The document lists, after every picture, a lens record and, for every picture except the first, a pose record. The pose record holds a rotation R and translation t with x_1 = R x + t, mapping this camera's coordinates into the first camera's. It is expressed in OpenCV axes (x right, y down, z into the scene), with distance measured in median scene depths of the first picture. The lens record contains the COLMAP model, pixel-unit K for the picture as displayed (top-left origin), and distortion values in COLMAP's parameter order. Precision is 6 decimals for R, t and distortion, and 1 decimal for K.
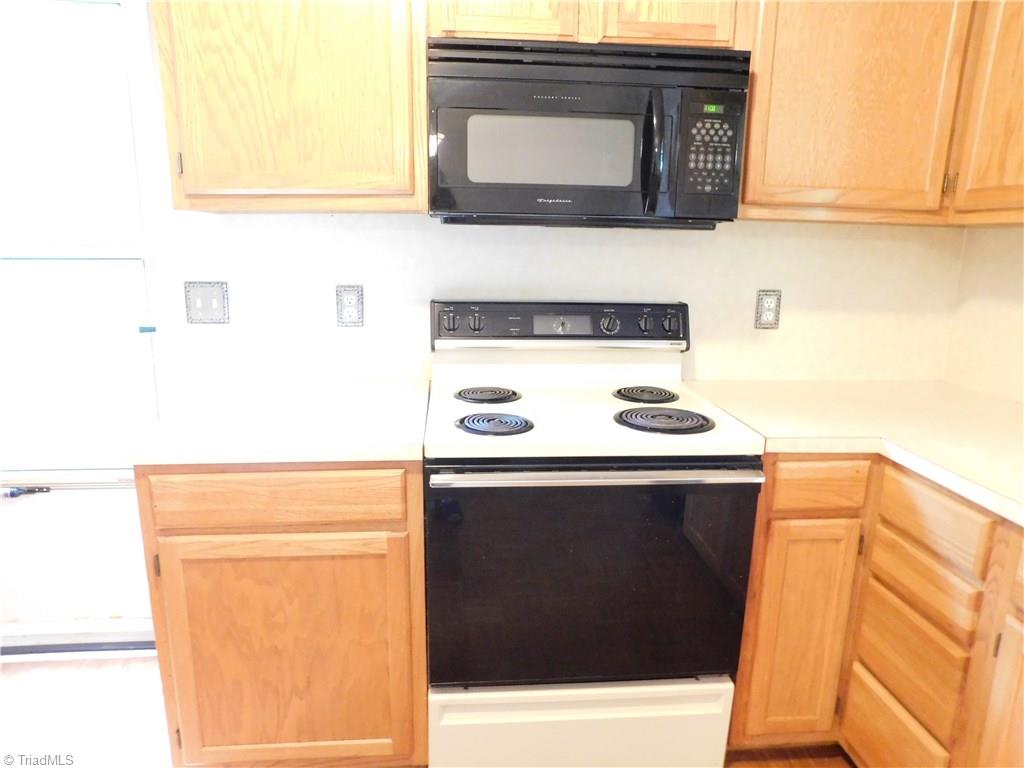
lens RADIAL K [[674.2, 0, 512.0], [0, 674.2, 384.0], [0, 0, 1]] dist [-0.081307, 0.071014]
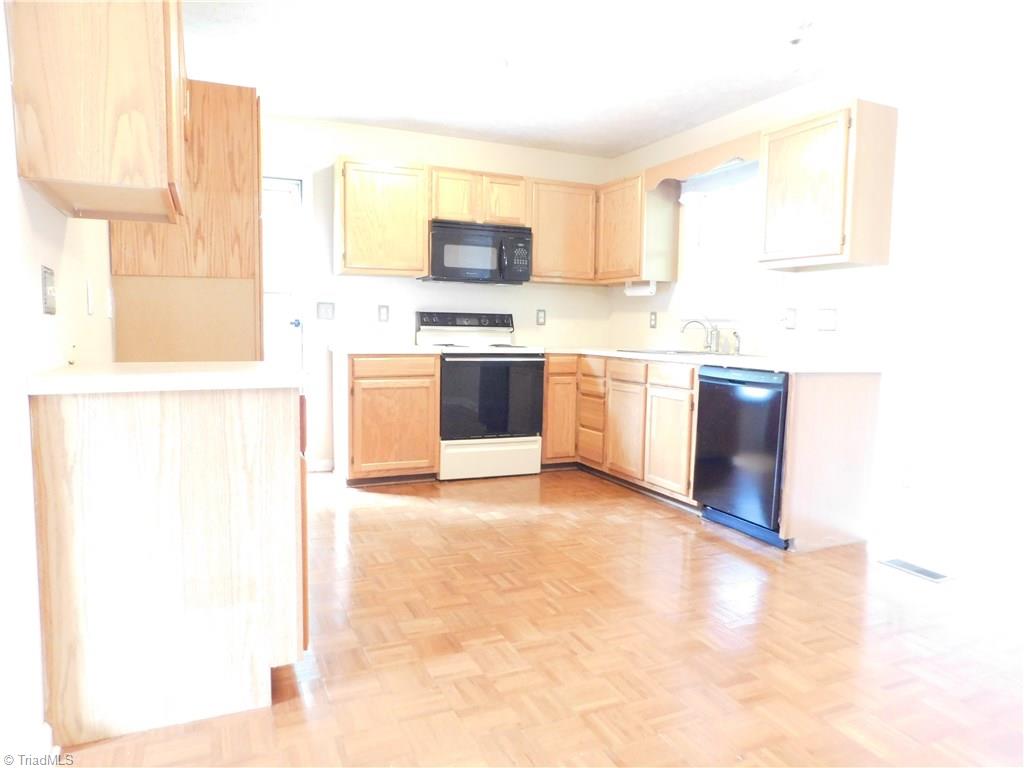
lens RADIAL K [[693.6, 0, 512.0], [0, 693.6, 384.0], [0, 0, 1]] dist [-0.005339, -0.000293]
pose [[0.943815, -0.026352, 0.329422, -0.799421], [0.070498, 0.989925, -0.122791, 0.605749], [-0.322867, 0.139116, 0.936164, -1.876676]]
